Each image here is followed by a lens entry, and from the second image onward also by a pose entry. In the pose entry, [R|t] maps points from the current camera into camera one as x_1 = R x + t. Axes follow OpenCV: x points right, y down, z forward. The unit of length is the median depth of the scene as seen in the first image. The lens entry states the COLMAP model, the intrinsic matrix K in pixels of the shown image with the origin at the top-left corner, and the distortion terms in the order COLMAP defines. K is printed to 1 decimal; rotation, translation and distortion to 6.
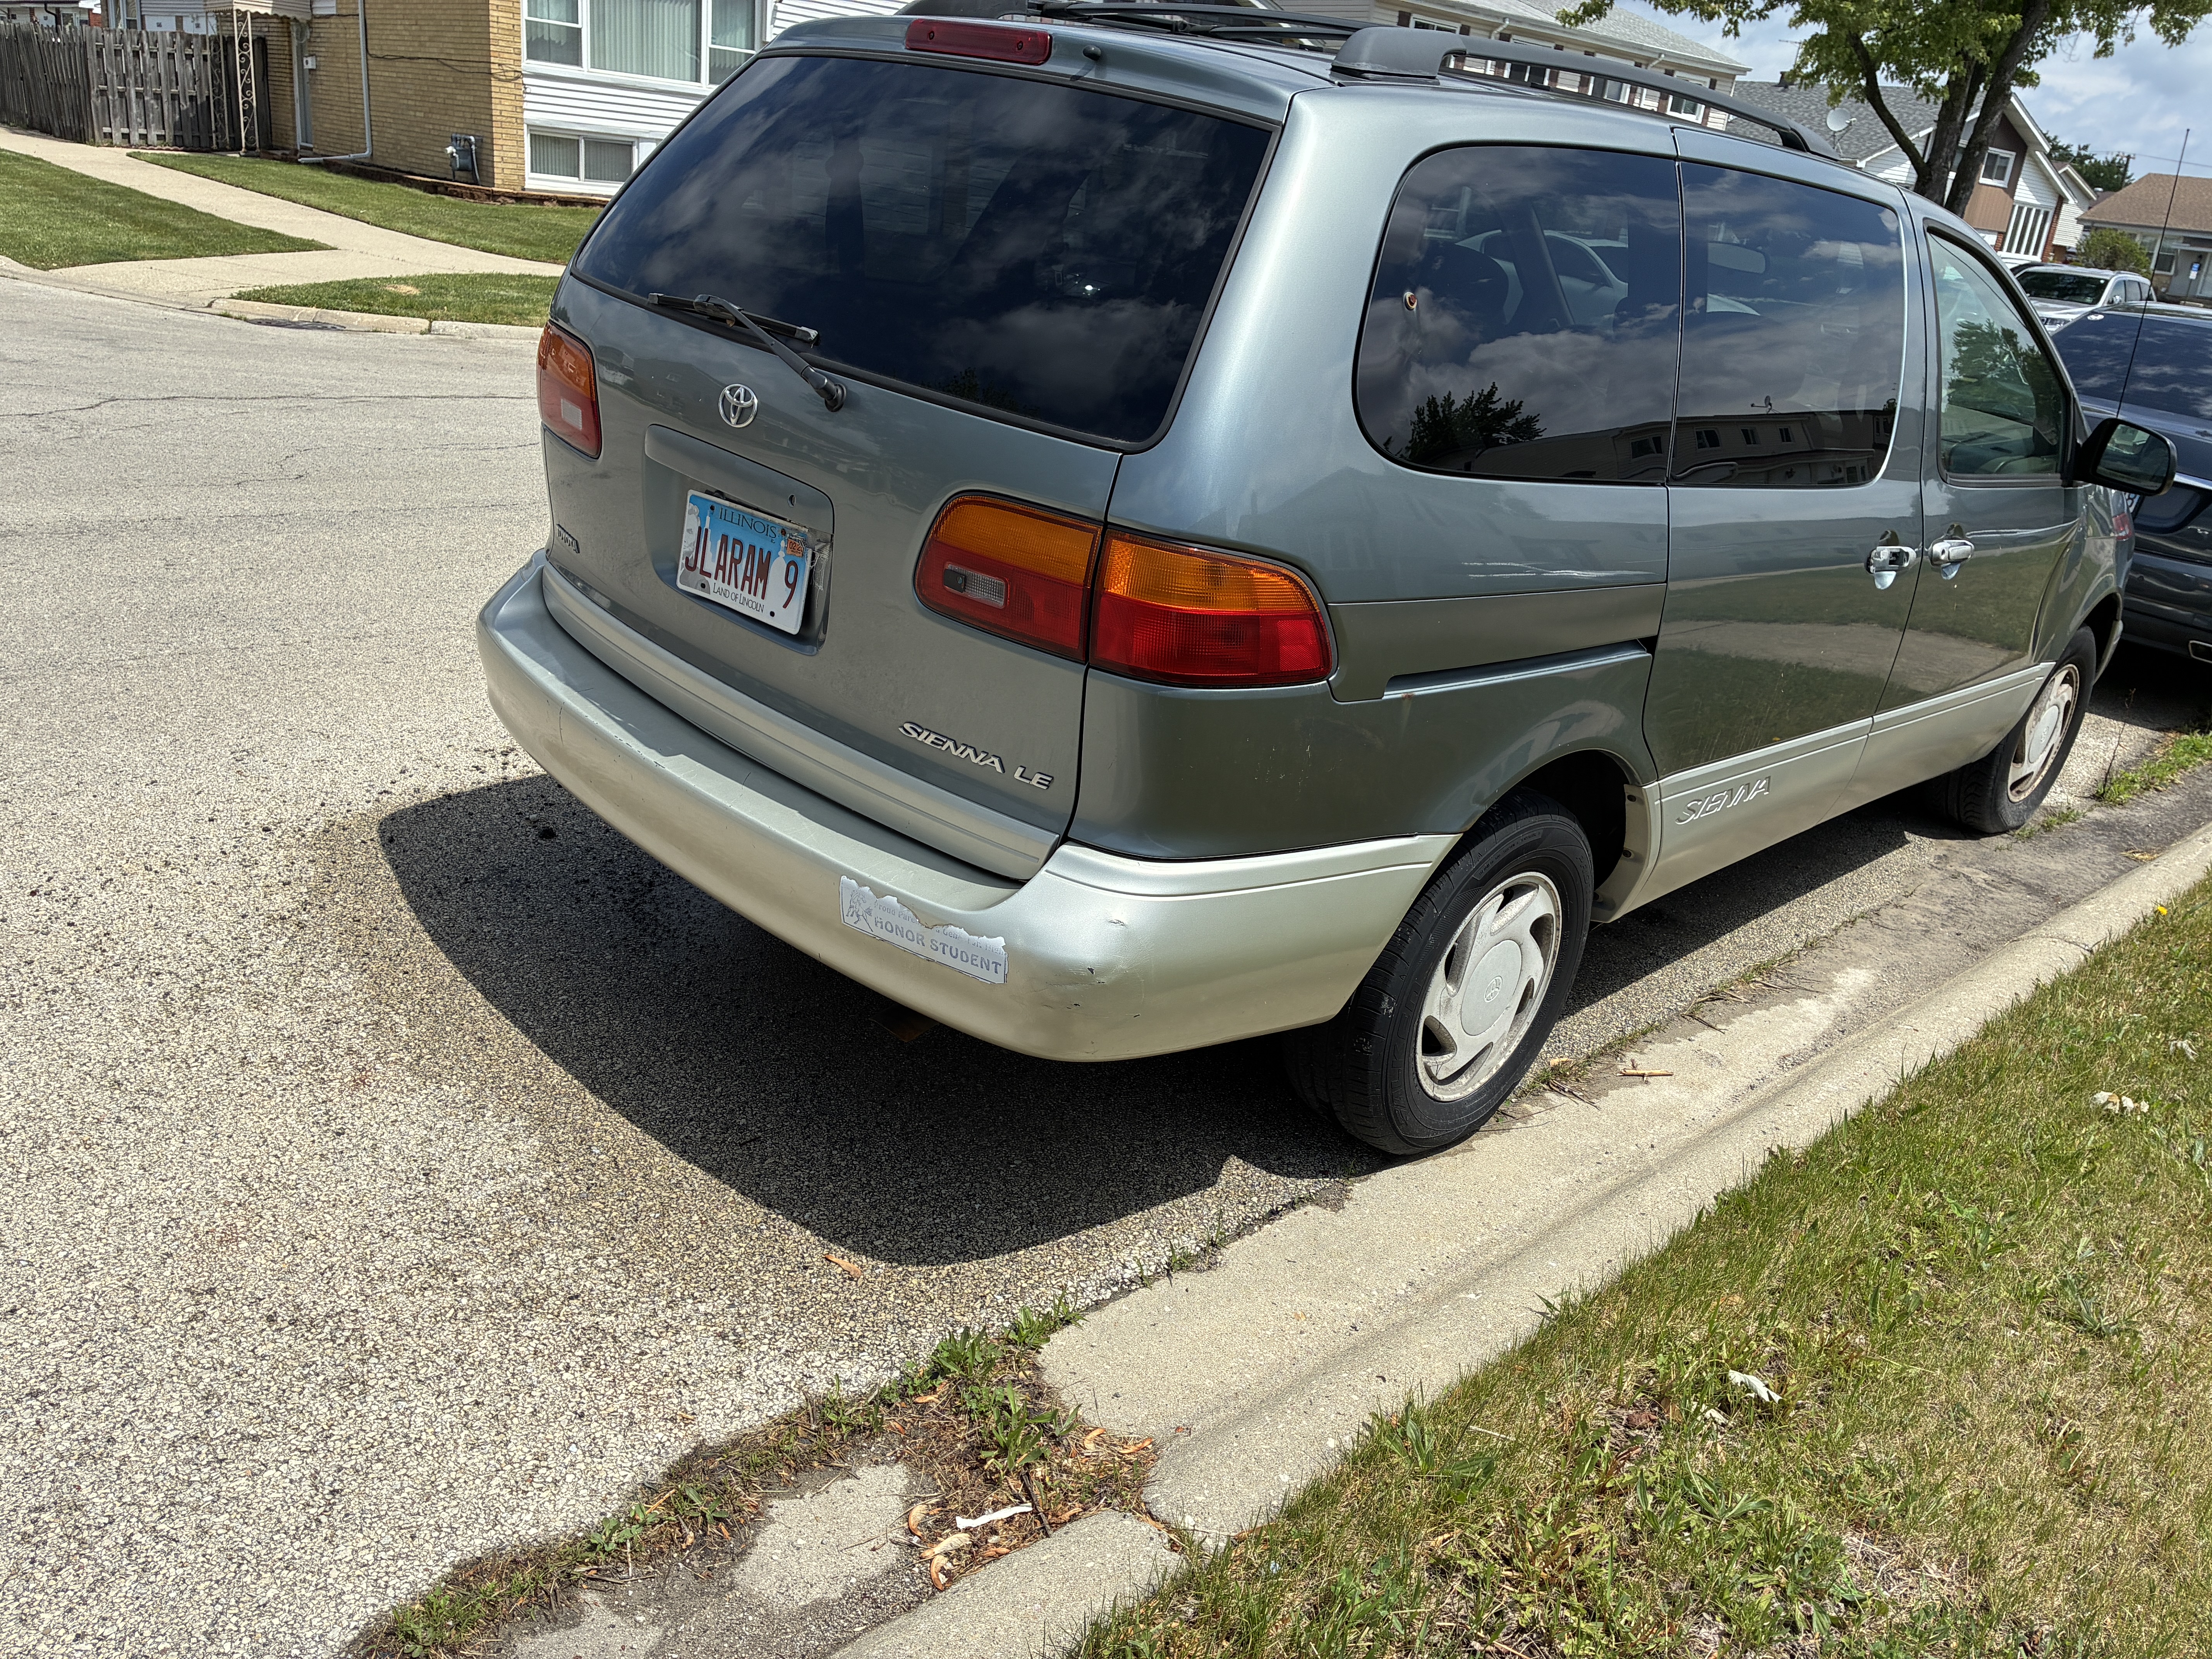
lens RADIAL K [[1746.0, 0, 1106.0], [0, 1746.0, 829.5], [0, 0, 1]] dist [0.010987, -0.001271]
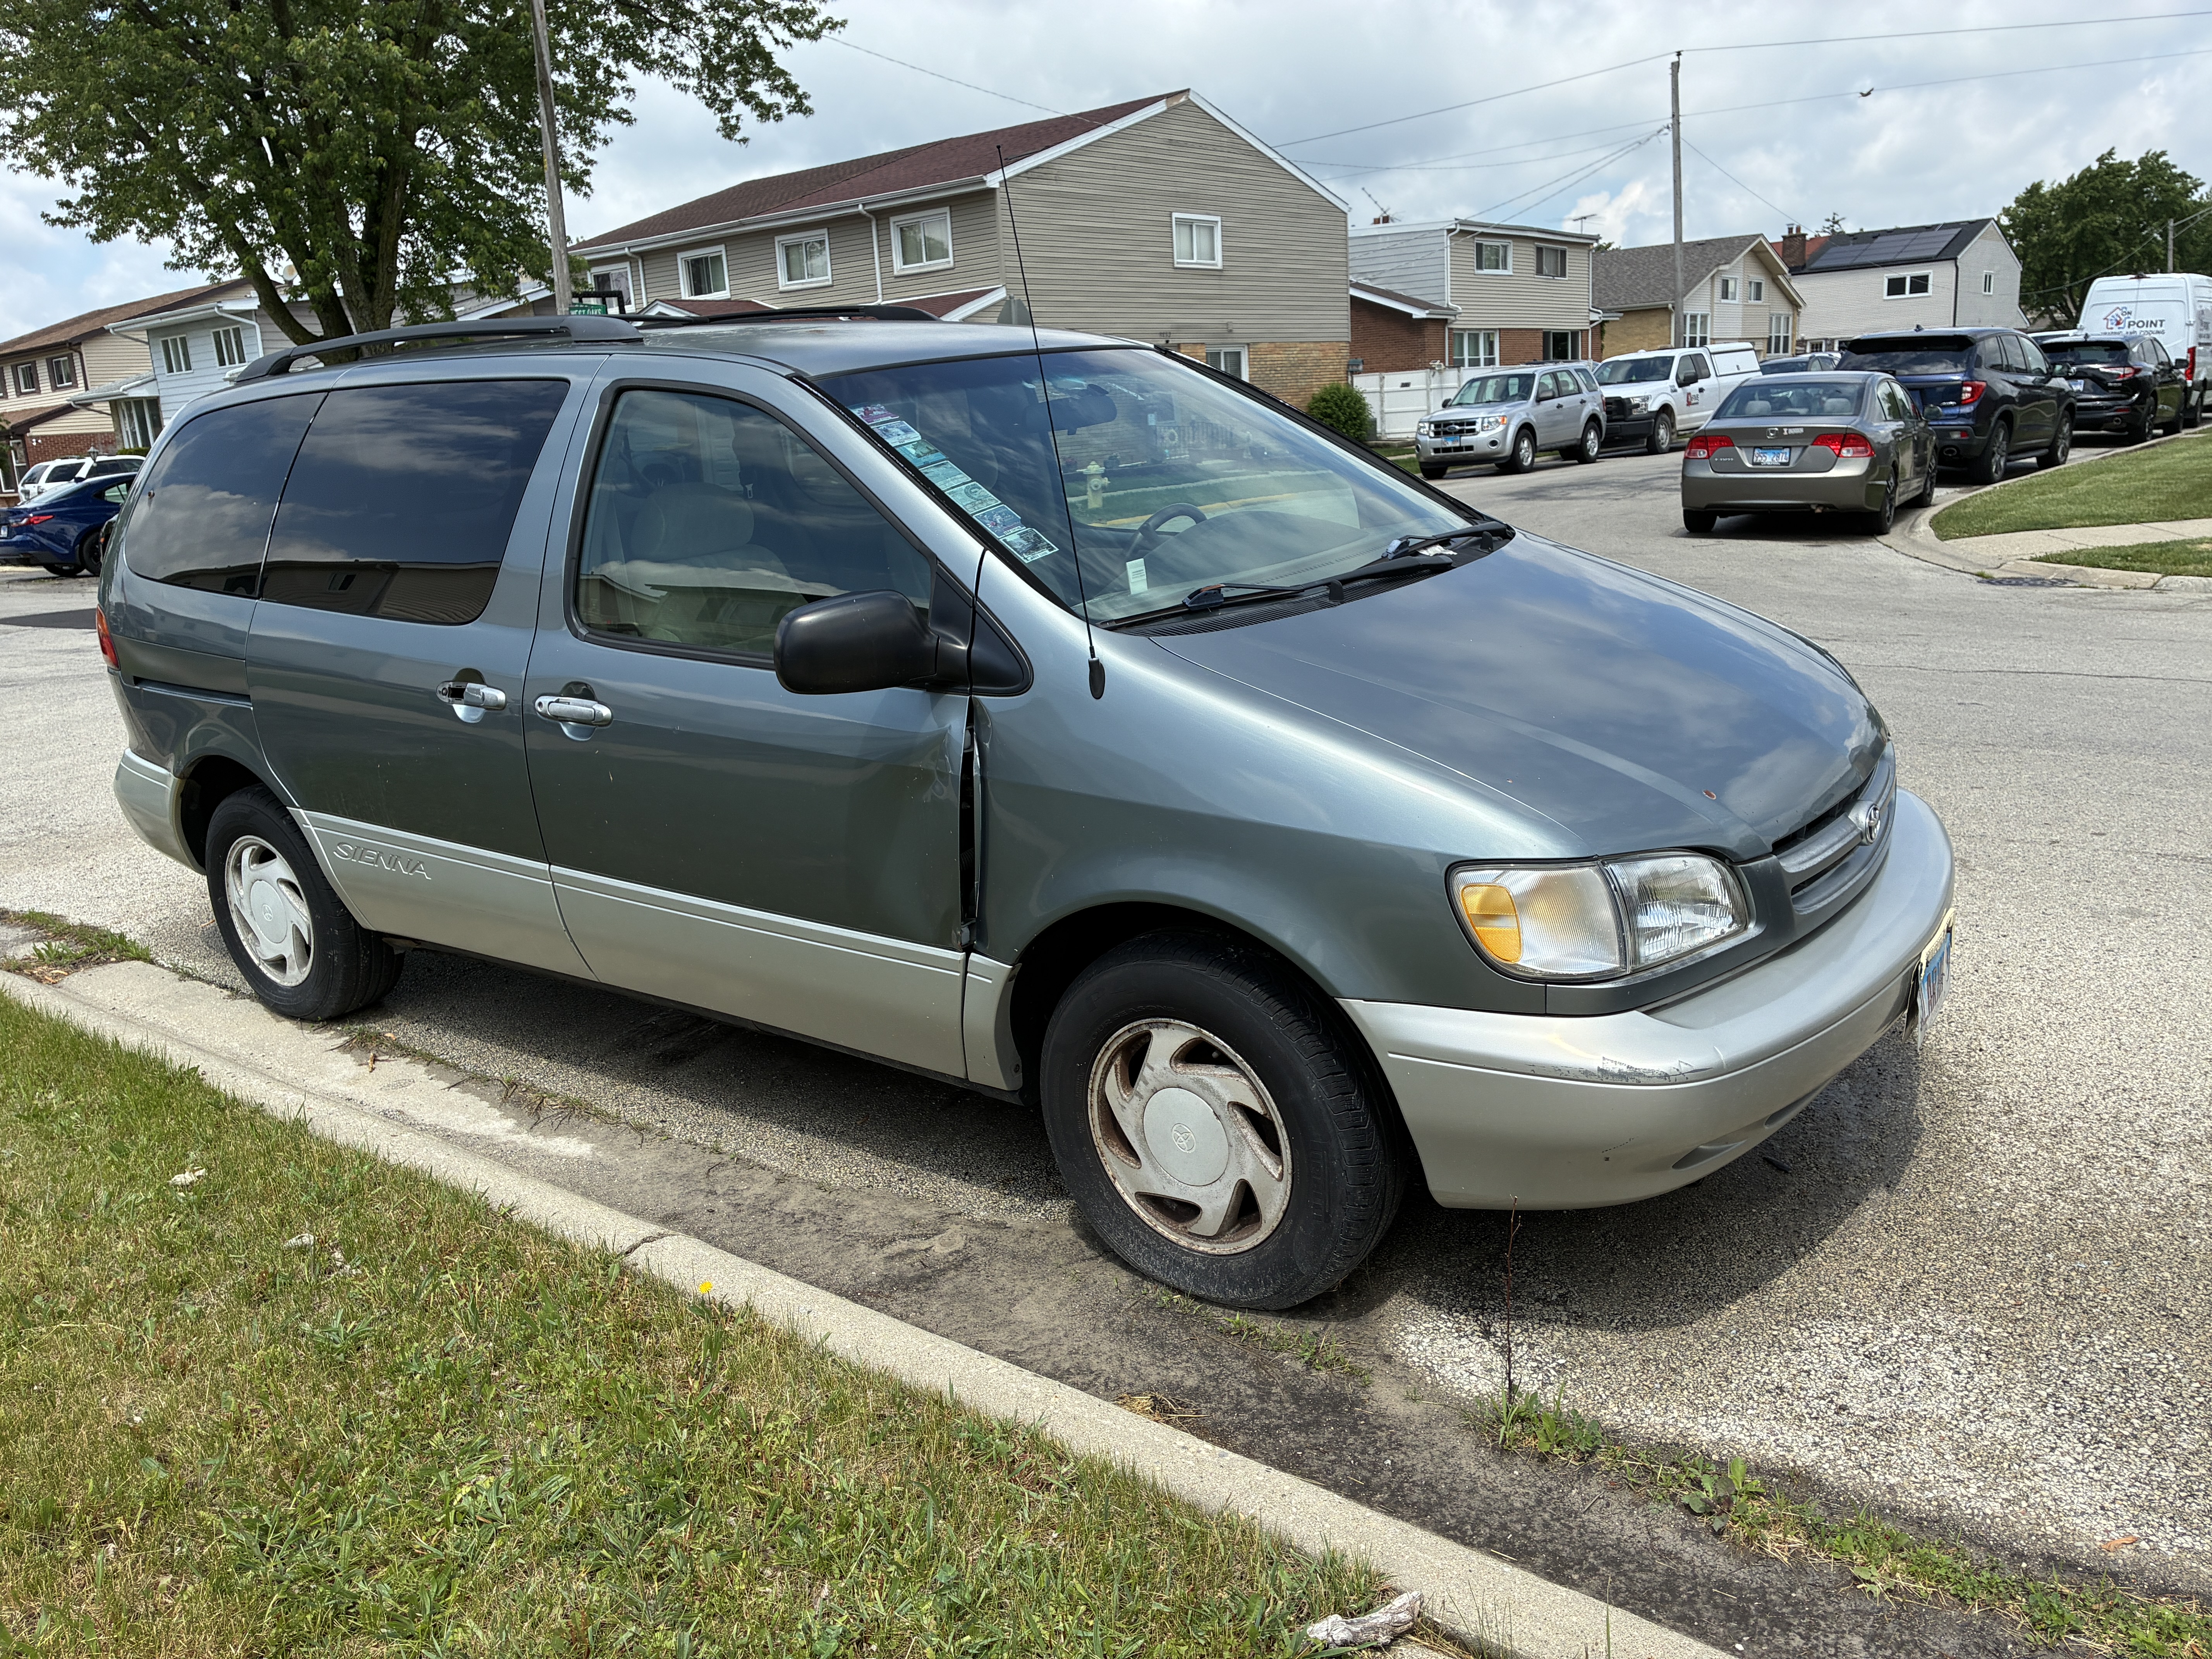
lens RADIAL K [[1746.0, 0, 1106.0], [0, 1746.0, 829.5], [0, 0, 1]] dist [0.010987, -0.001271]
pose [[0.127448, 0.128147, -0.983532, 1.578367], [-0.287151, 0.953919, 0.087079, -0.284759], [0.949369, 0.271325, 0.158373, 1.225171]]
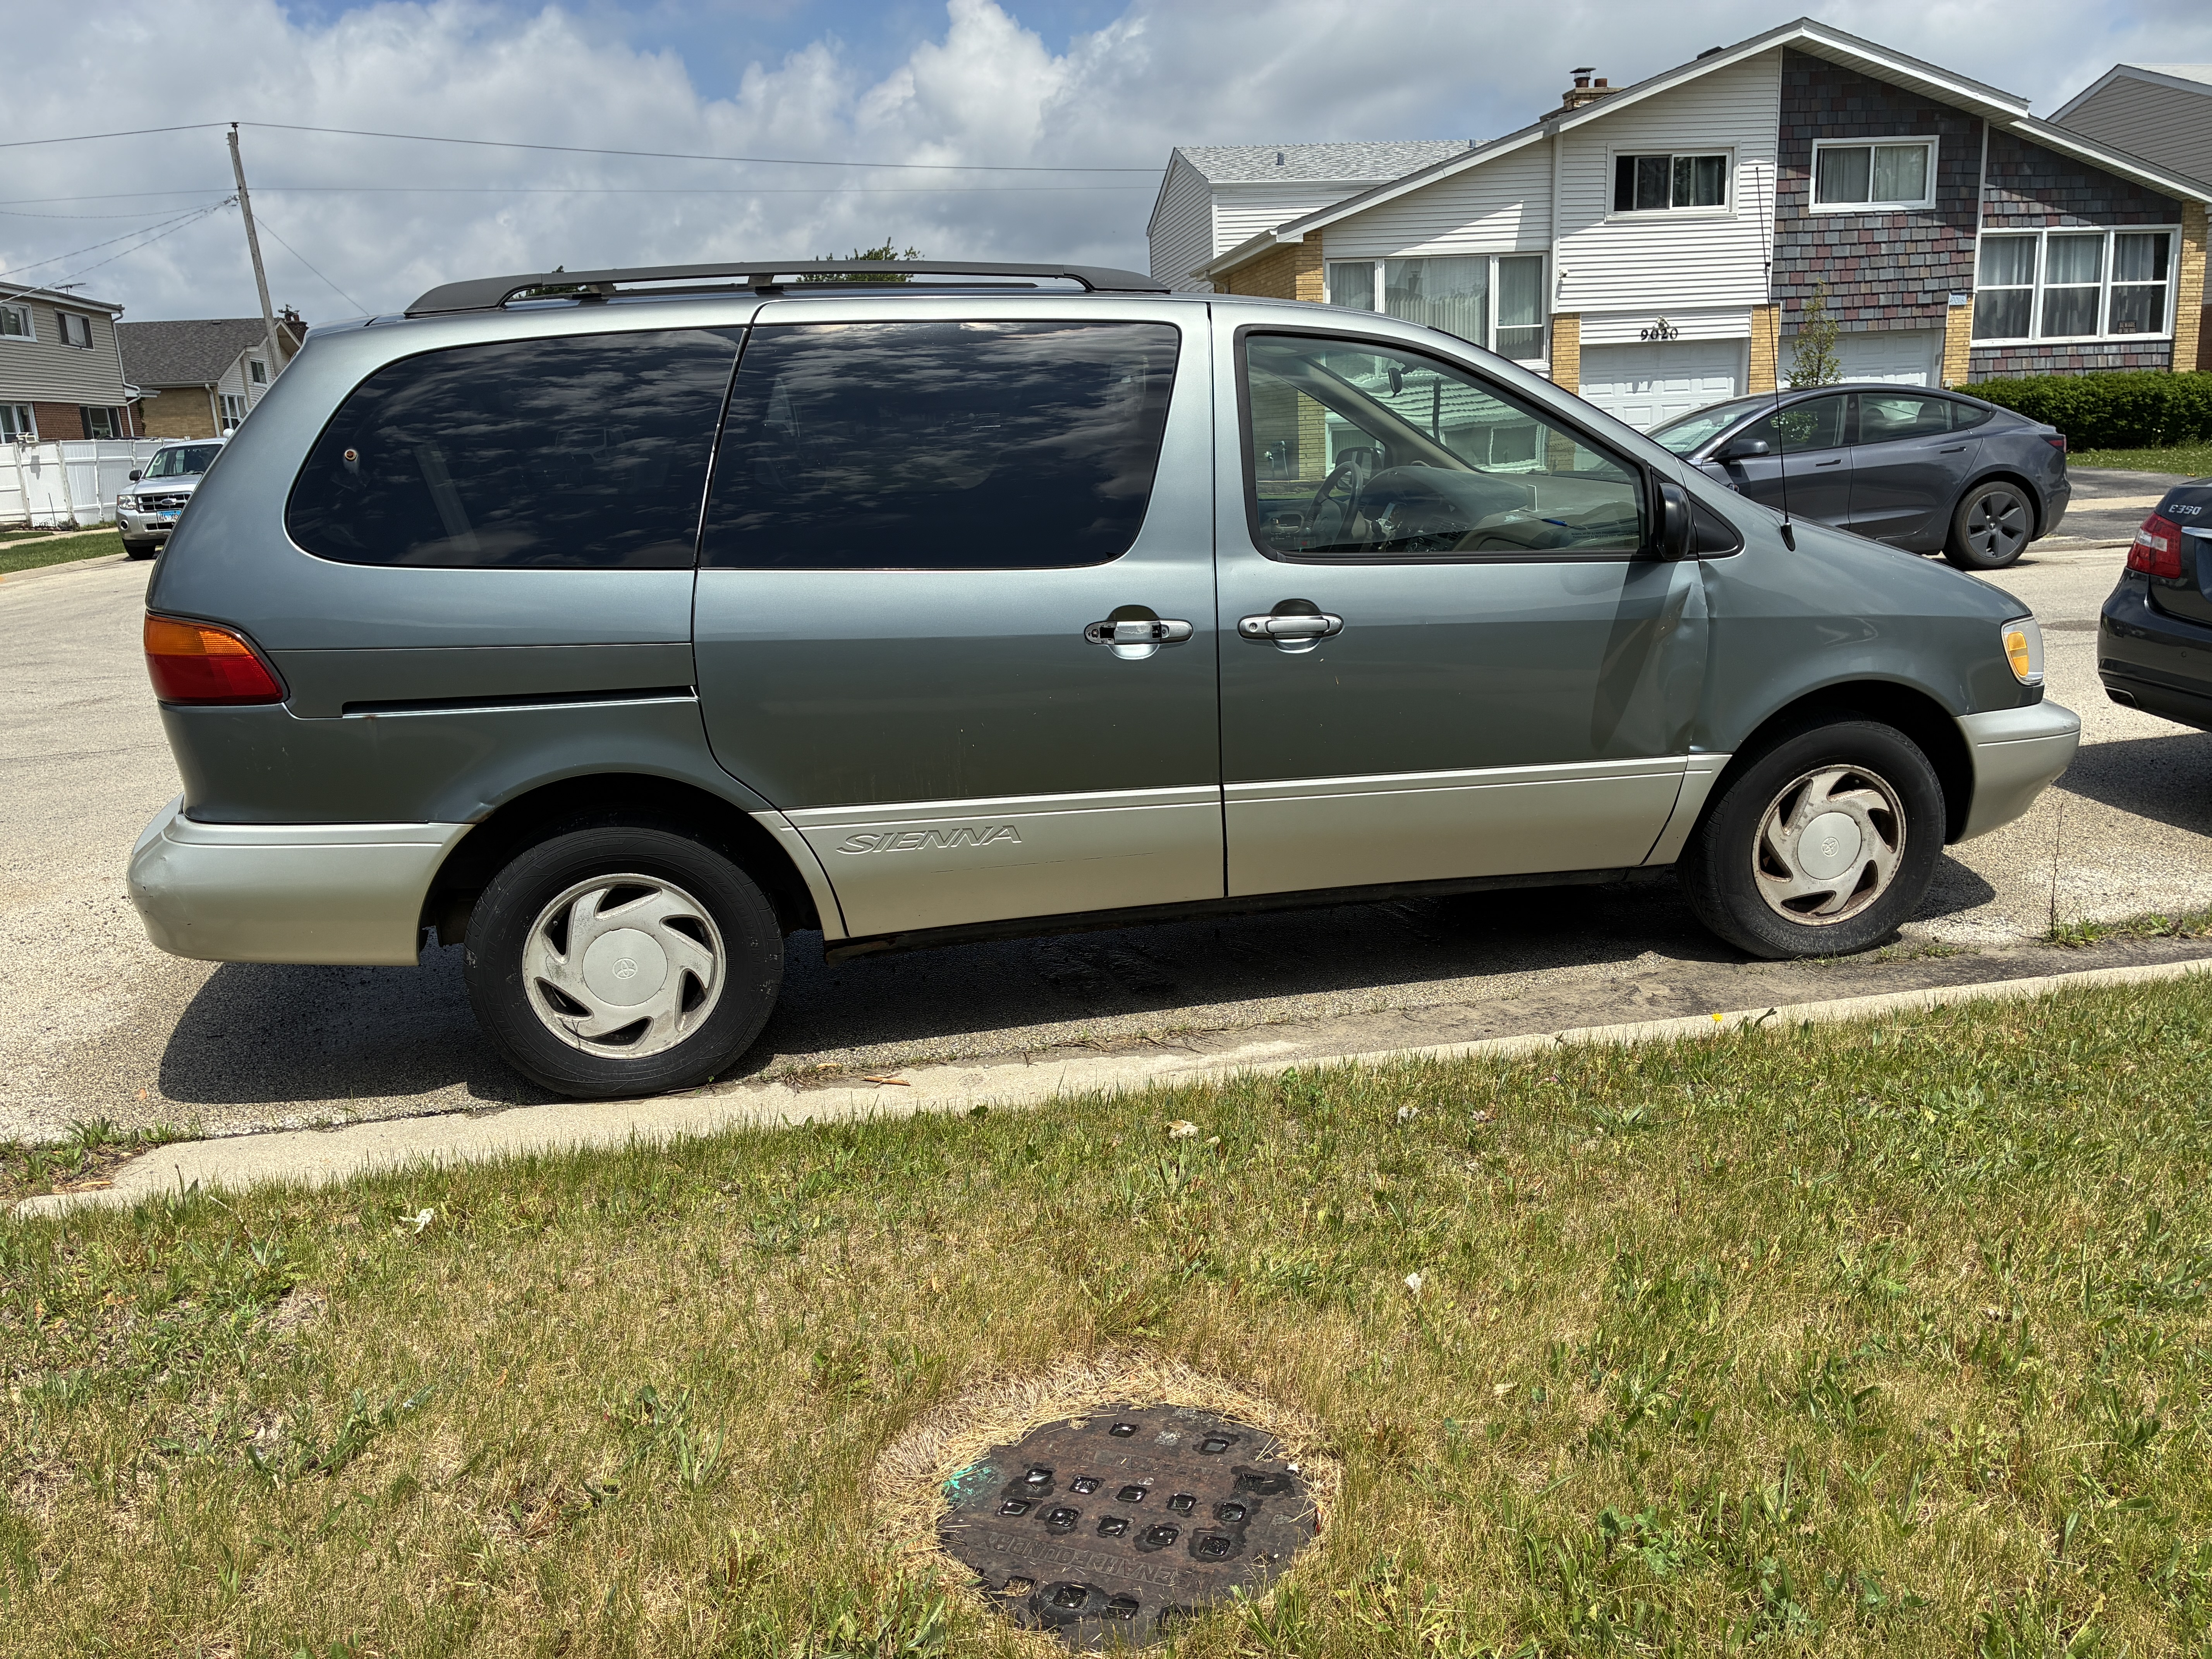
lens RADIAL K [[1746.0, 0, 1106.0], [0, 1746.0, 829.5], [0, 0, 1]] dist [0.010987, -0.001271]
pose [[0.831181, -0.010138, -0.555909, 1.037728], [-0.072975, 0.989195, -0.127150, 0.107958], [0.551191, 0.146252, 0.821461, 0.106363]]
